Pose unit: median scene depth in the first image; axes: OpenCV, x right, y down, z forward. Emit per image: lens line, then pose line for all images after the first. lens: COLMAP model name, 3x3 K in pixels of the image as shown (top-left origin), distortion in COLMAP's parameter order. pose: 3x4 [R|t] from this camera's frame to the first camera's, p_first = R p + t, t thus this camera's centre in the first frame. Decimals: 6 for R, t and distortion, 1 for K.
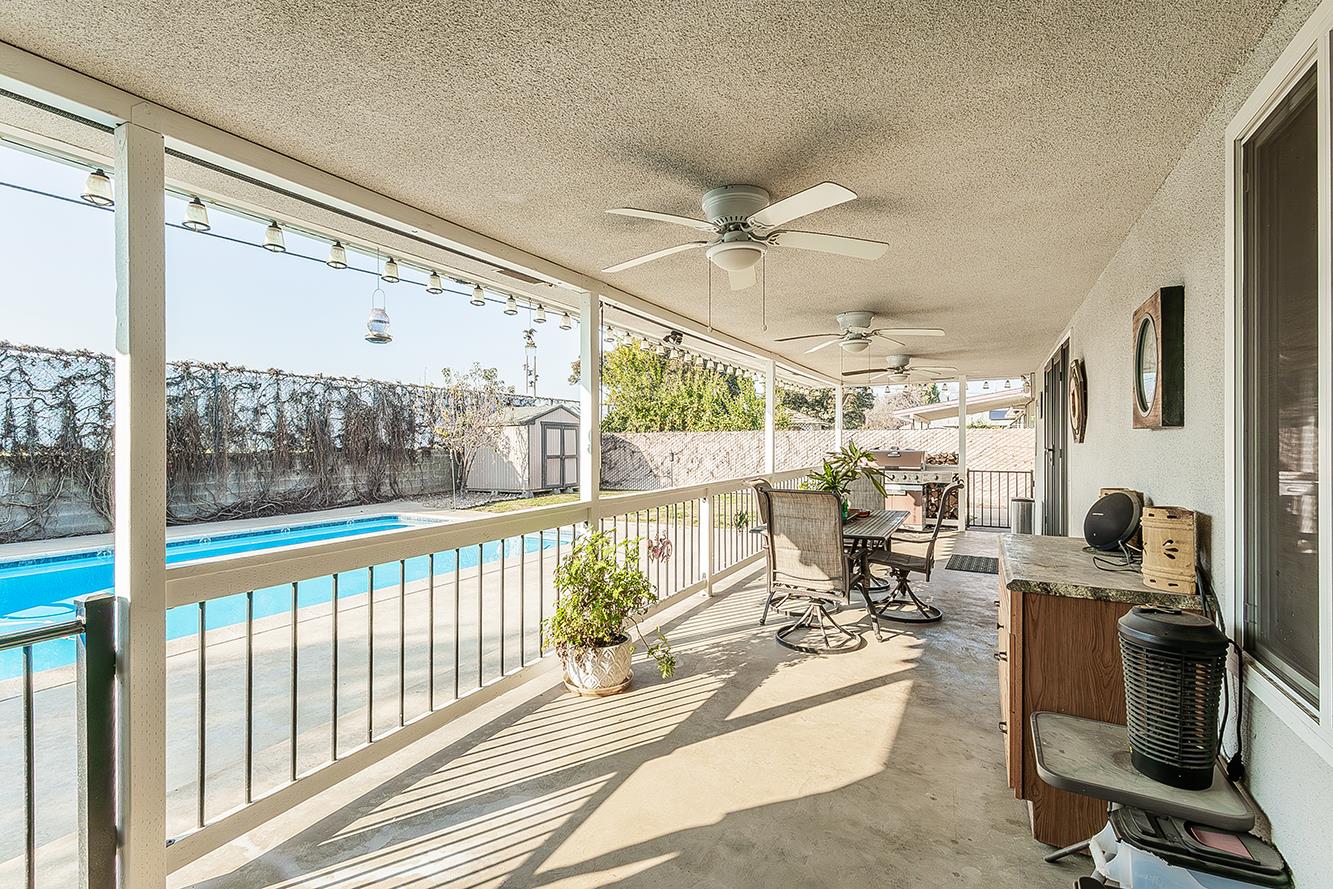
lens RADIAL K [[601.5, 0, 669.1], [0, 601.5, 442.8], [0, 0, 1]] dist [0.009568, -0.005023]
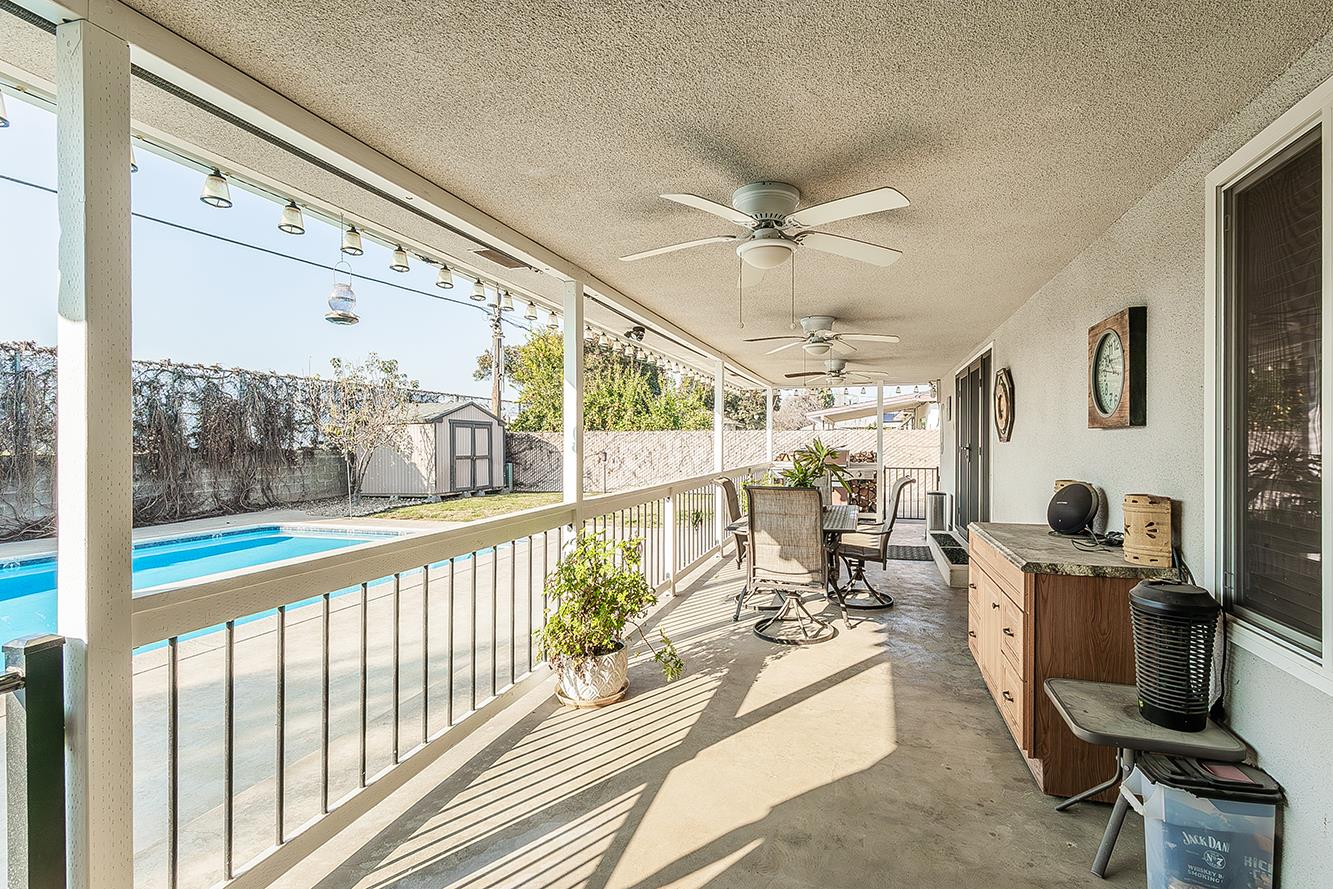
lens RADIAL K [[601.5, 0, 677.8], [0, 601.5, 446.1], [0, 0, 1]] dist [0.009568, -0.005023]
pose [[0.972201, -0.000776, 0.234147, -0.224299], [-0.000074, 0.999993, 0.003622, 0.005827], [-0.234148, -0.003539, 0.972194, 0.050143]]
